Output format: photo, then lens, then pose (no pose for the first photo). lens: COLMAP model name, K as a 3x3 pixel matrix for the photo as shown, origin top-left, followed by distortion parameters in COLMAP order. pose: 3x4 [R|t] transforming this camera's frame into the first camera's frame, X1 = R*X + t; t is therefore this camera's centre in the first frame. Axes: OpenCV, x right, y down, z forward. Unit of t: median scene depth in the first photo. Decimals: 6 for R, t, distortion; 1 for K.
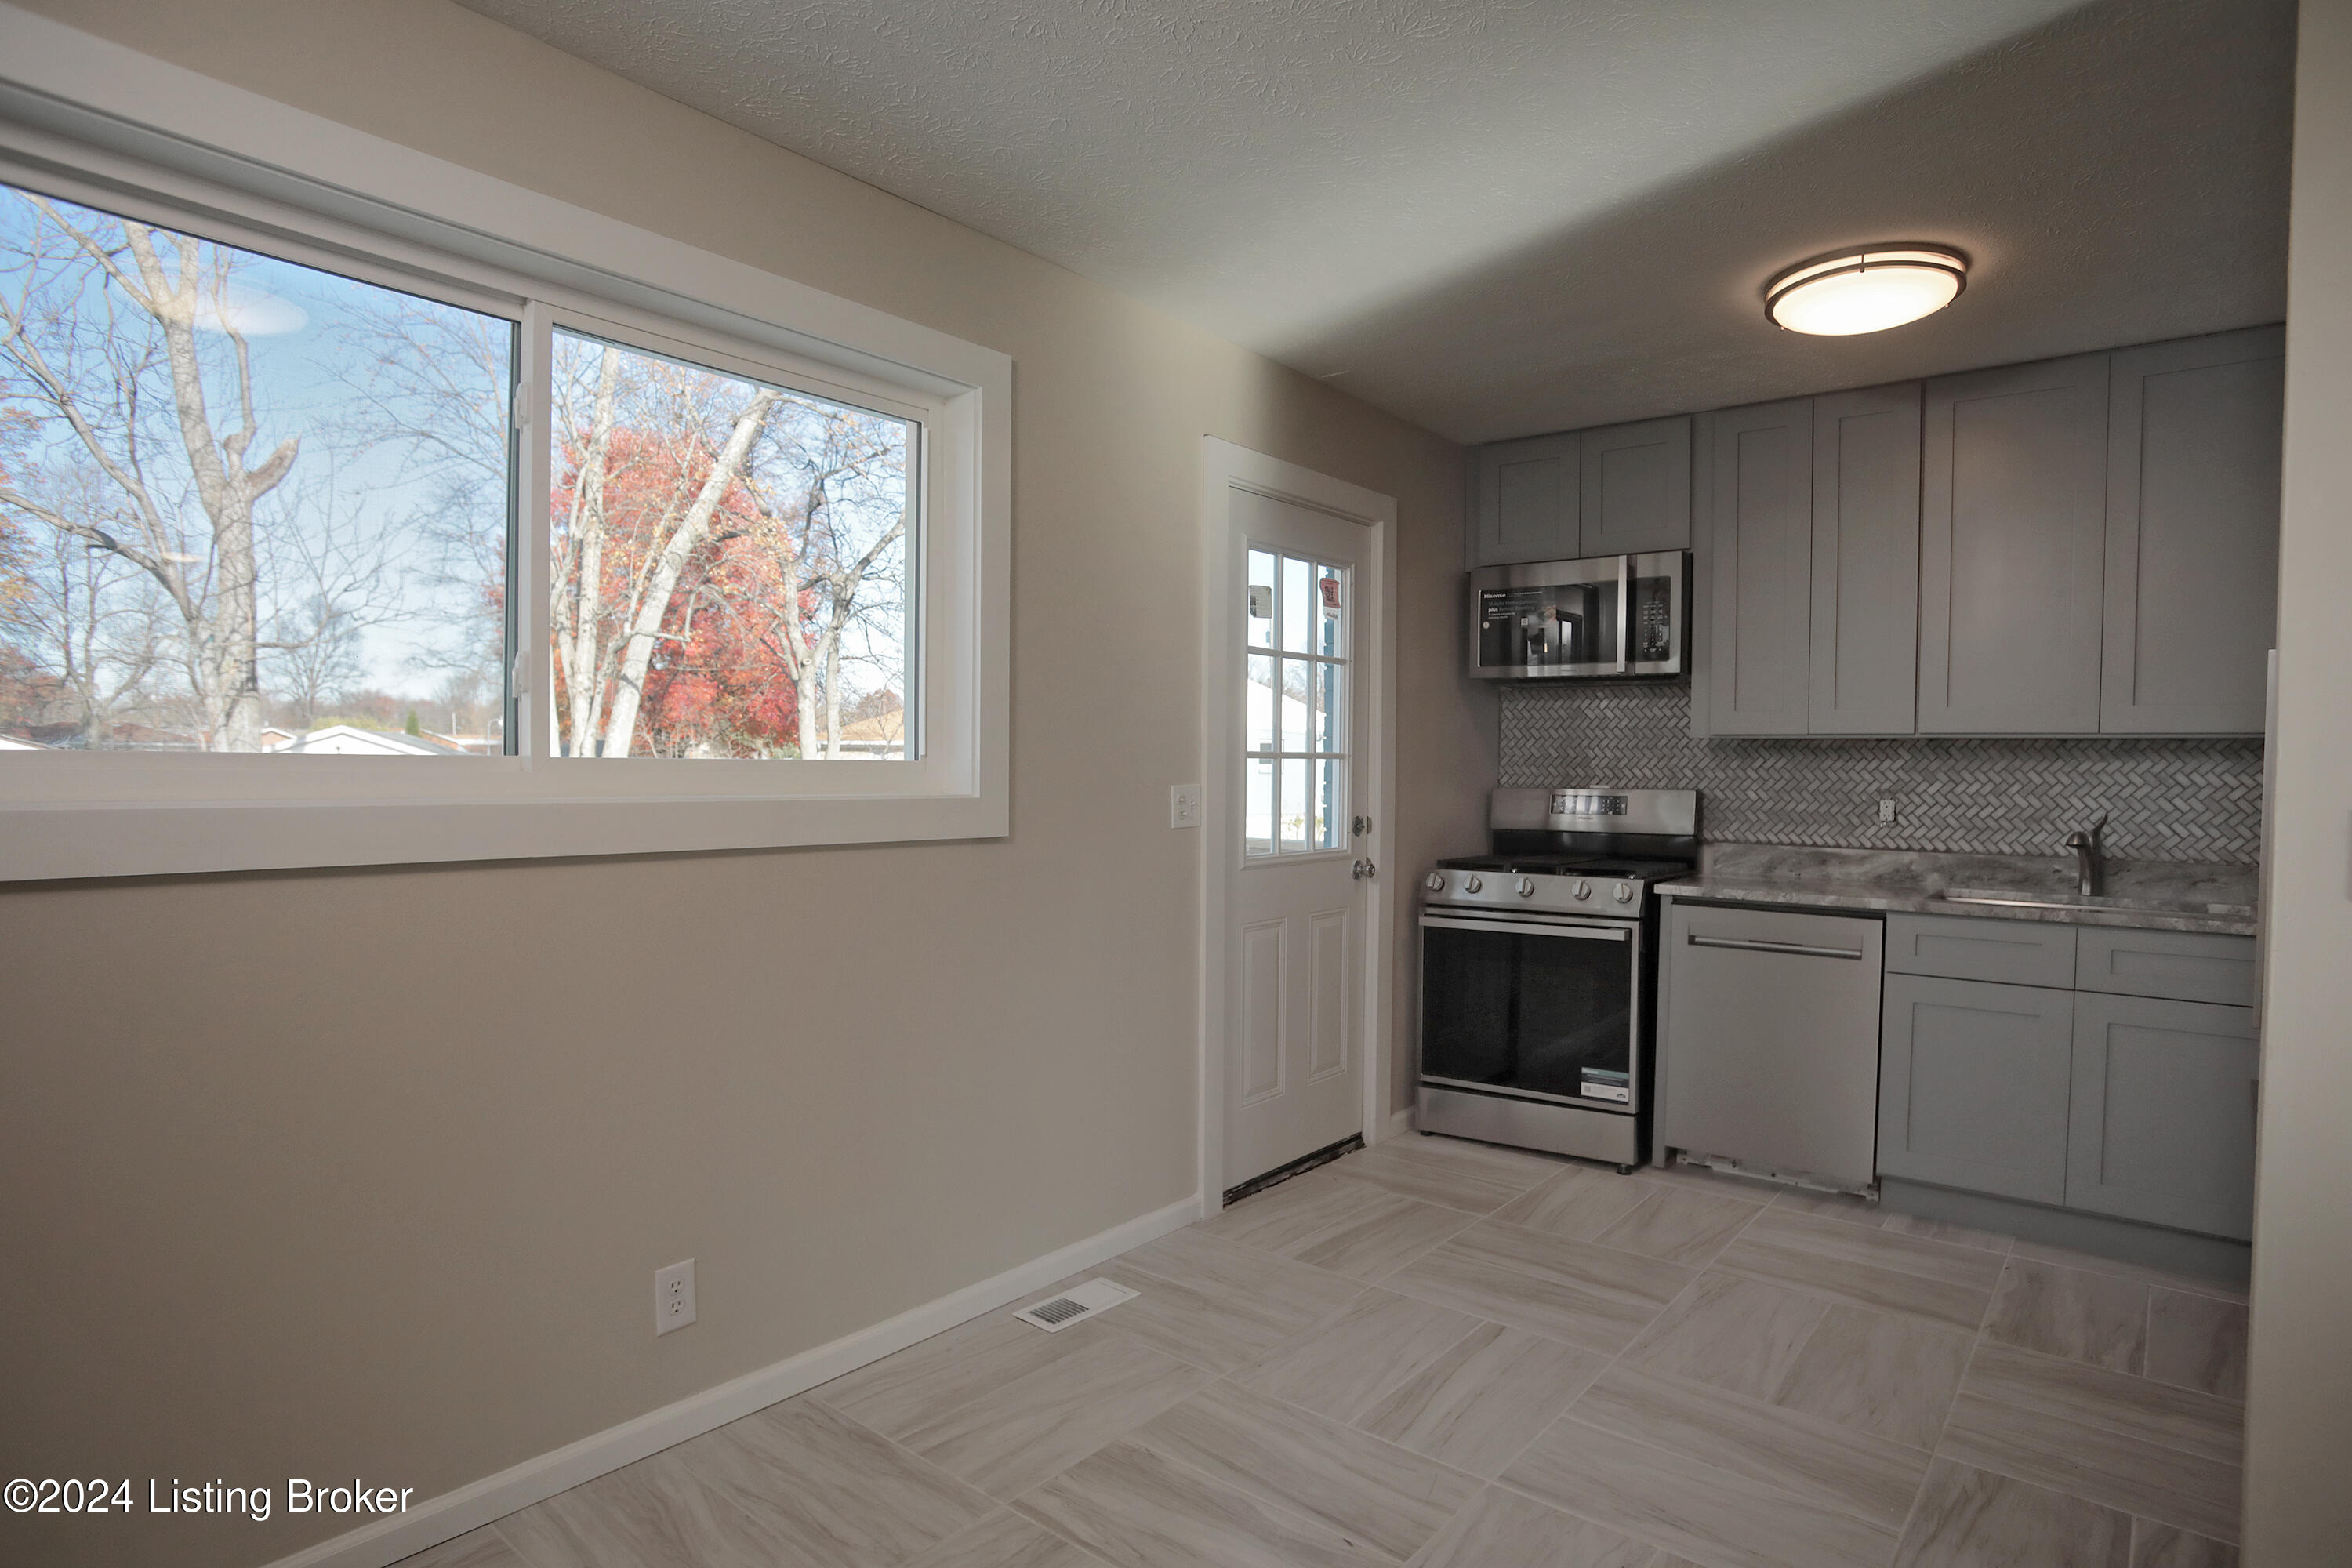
lens RADIAL K [[1256.4, 0, 1176.0], [0, 1256.4, 784.0], [0, 0, 1]] dist [-0.087129, 0.065598]
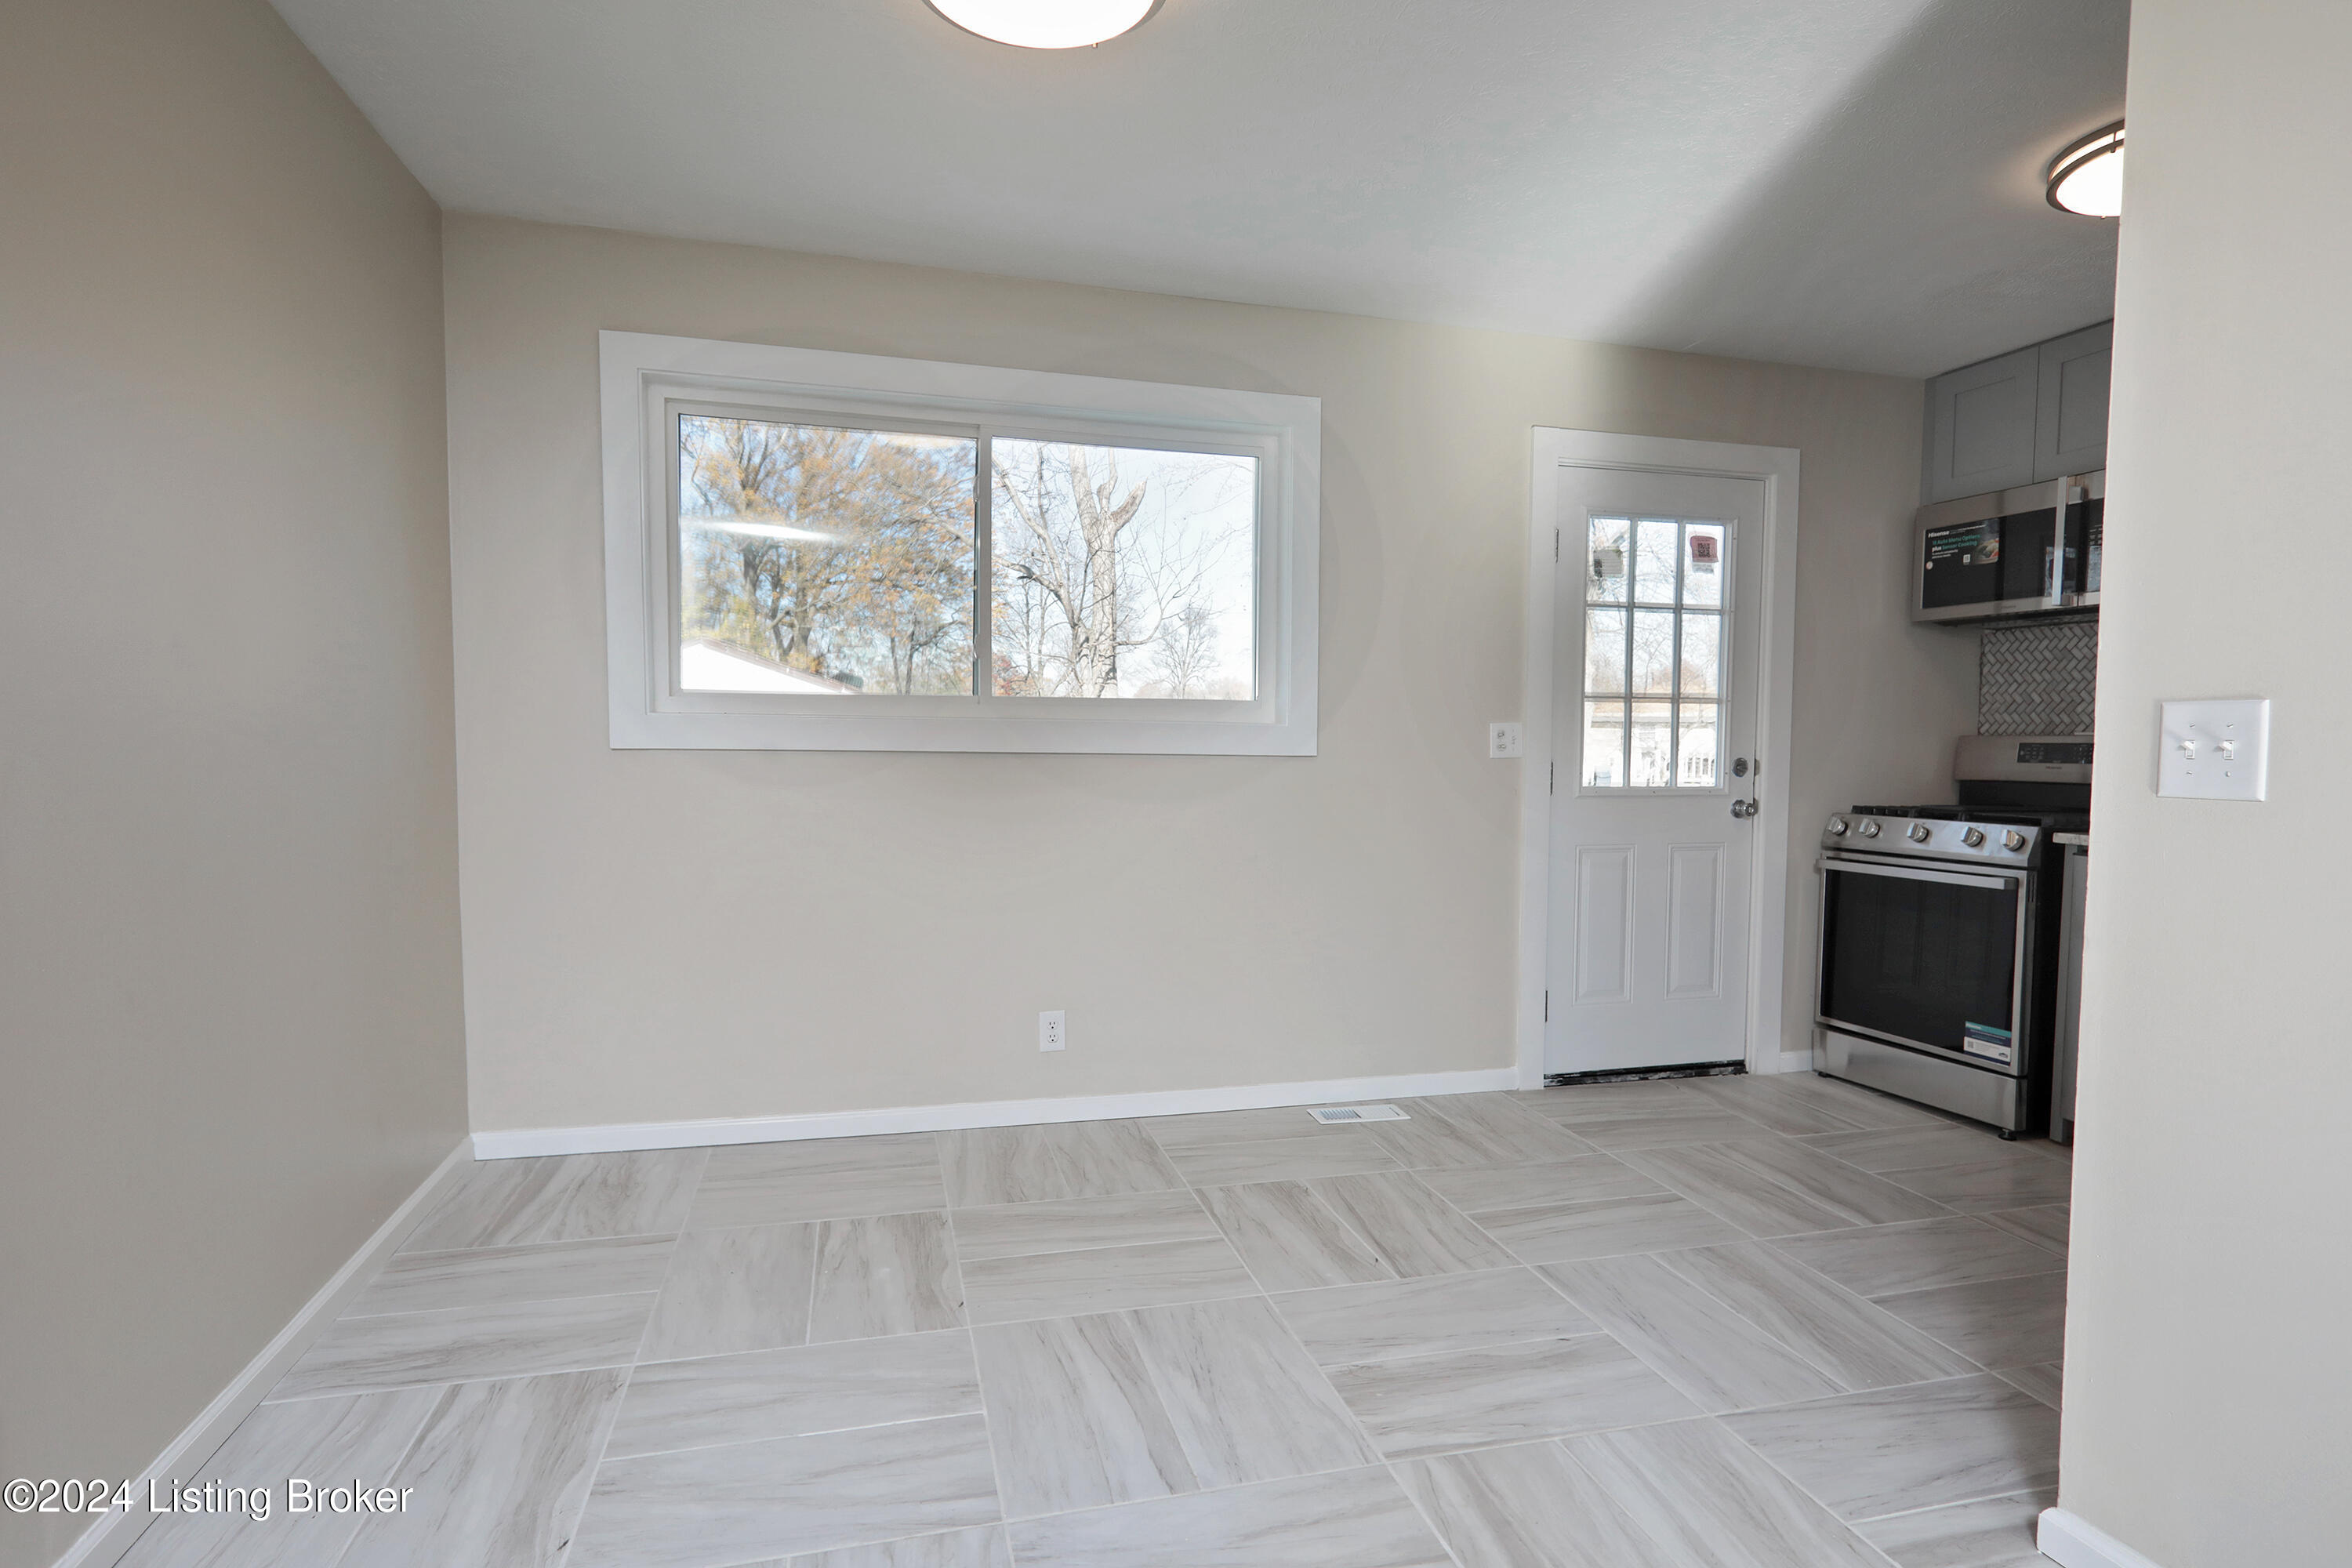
lens RADIAL K [[1225.5, 0, 1184.0], [0, 1225.5, 769.6], [0, 0, 1]] dist [-0.003105, -0.000013]
pose [[0.813201, 0.016846, -0.581739, 0.351110], [-0.013040, 0.999857, 0.010725, 0.029308], [0.581836, -0.001136, 0.813305, -0.108369]]
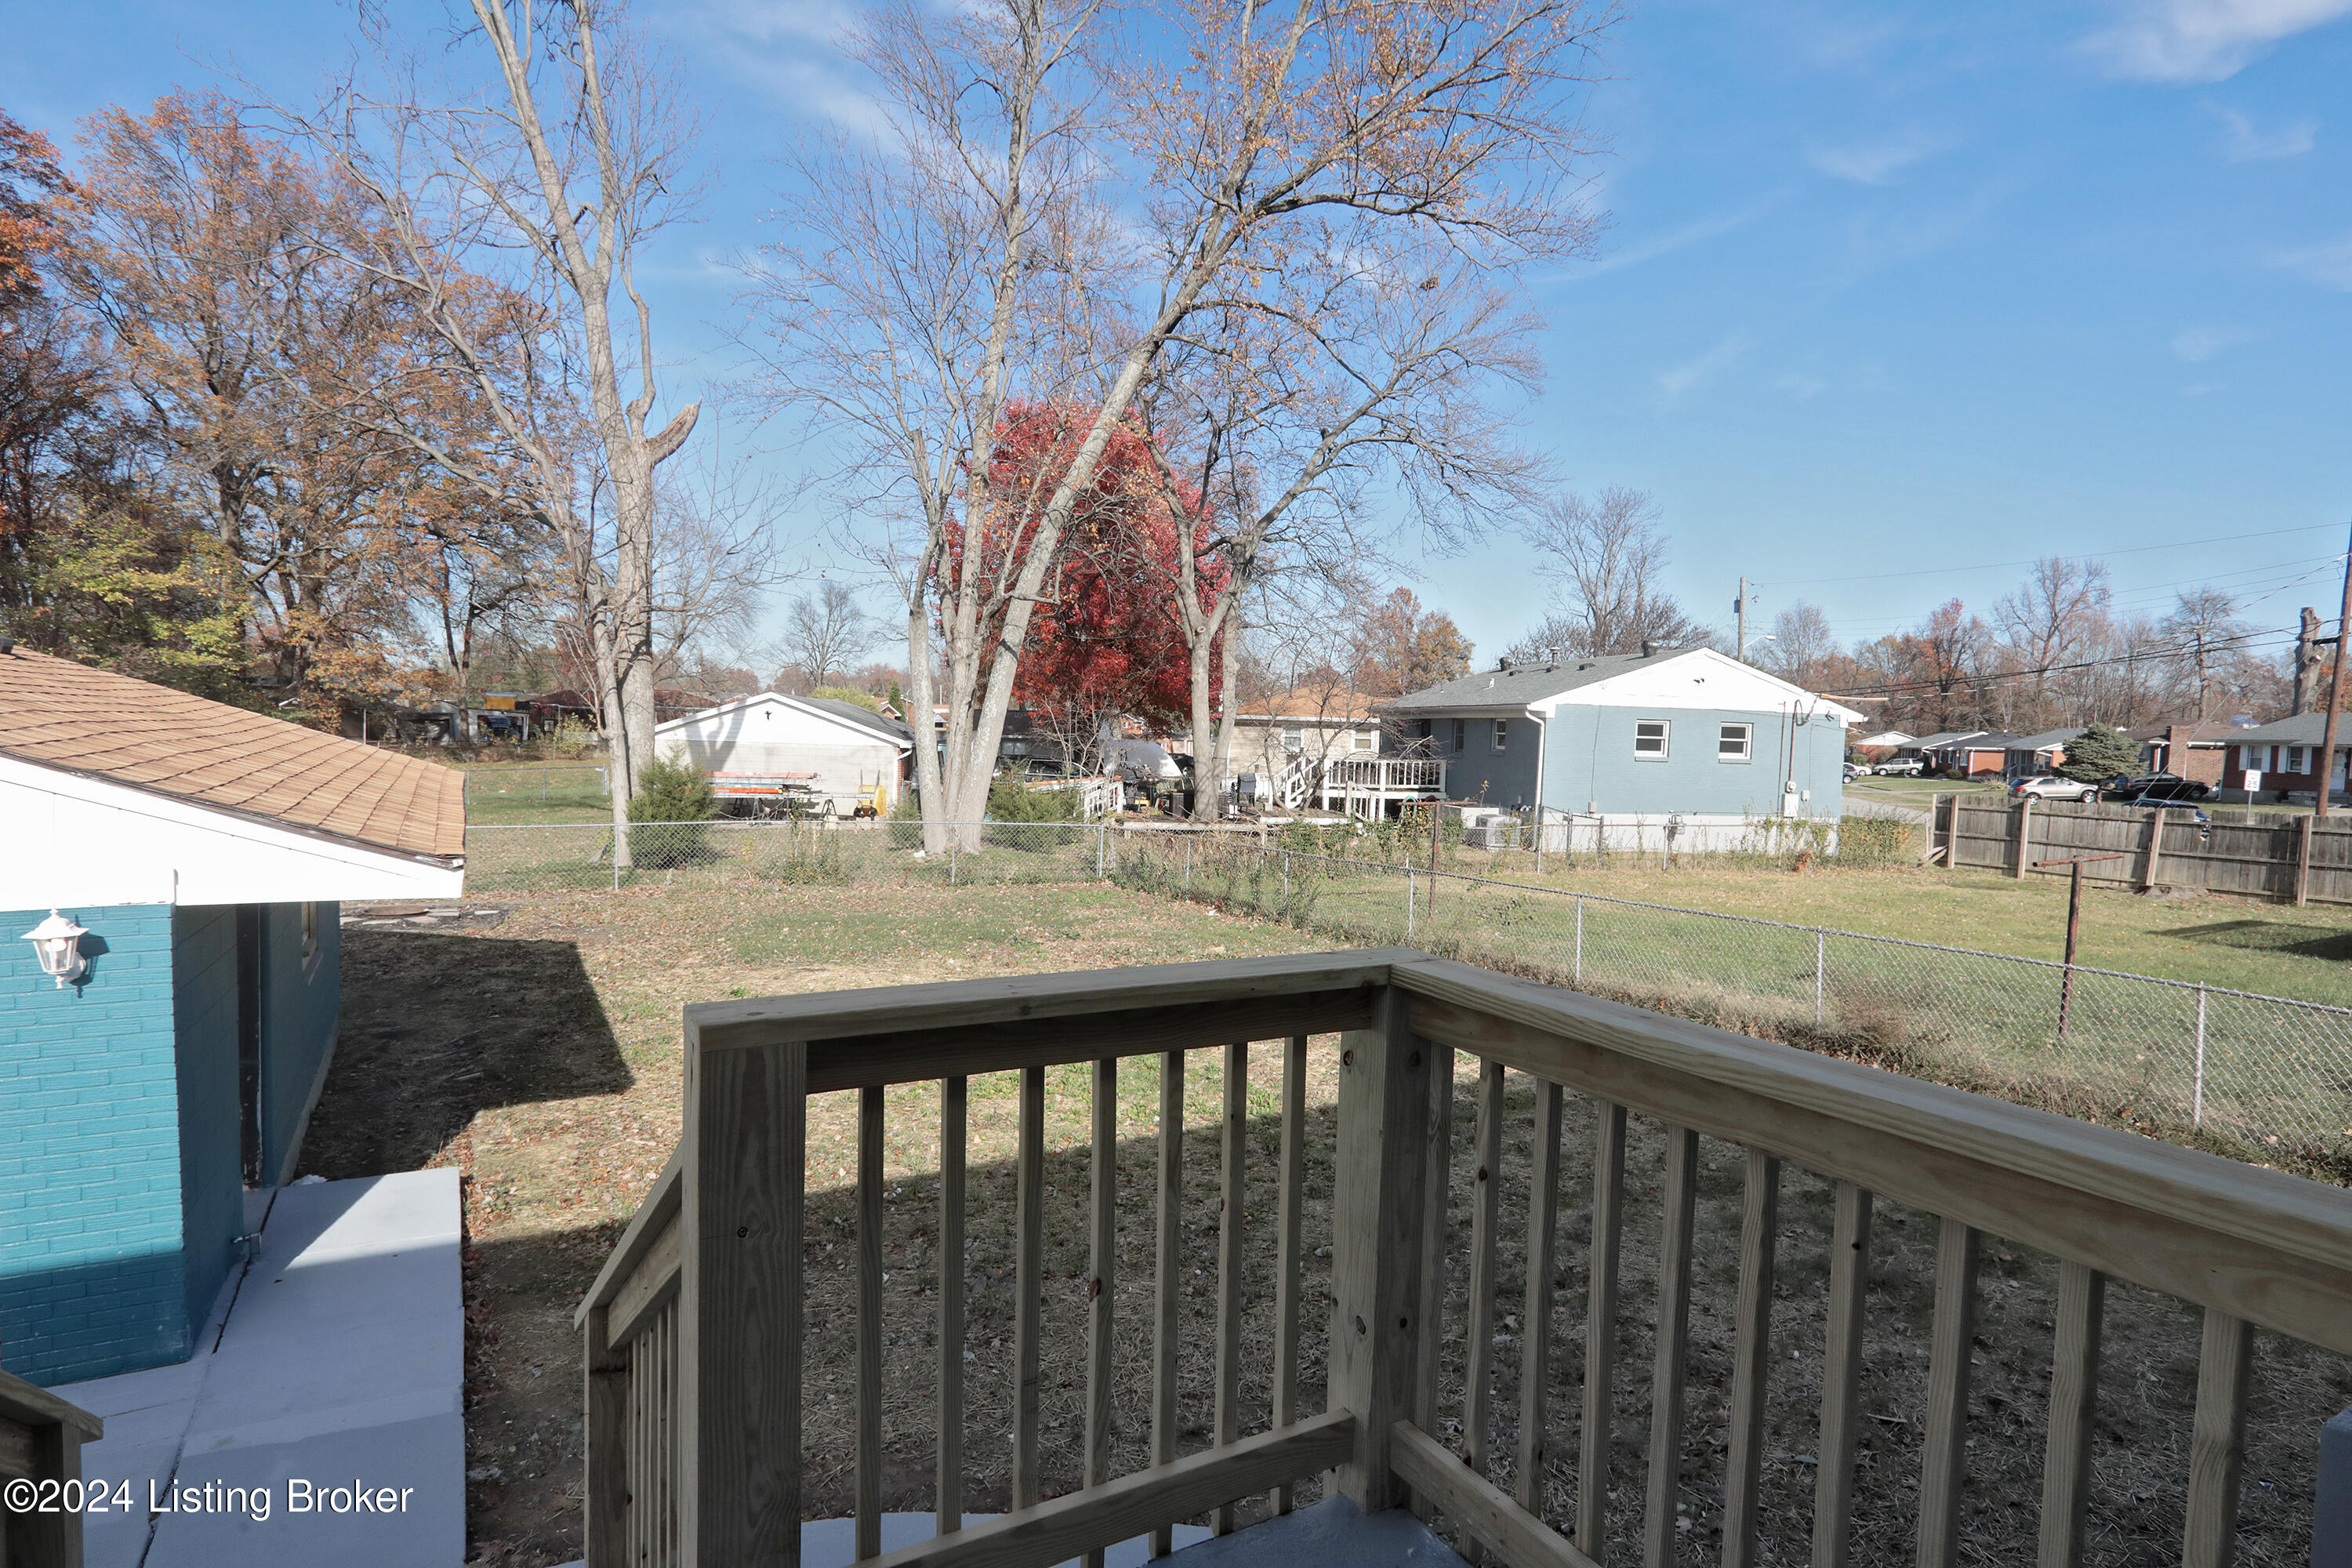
lens RADIAL K [[1225.5, 0, 1184.0], [0, 1225.5, 769.6], [0, 0, 1]] dist [-0.003105, -0.000013]
pose [[0.940268, 0.029629, -0.339145, 0.051519], [-0.026995, 0.999558, 0.012484, -0.026979], [0.339364, -0.002584, 0.940651, 0.990897]]
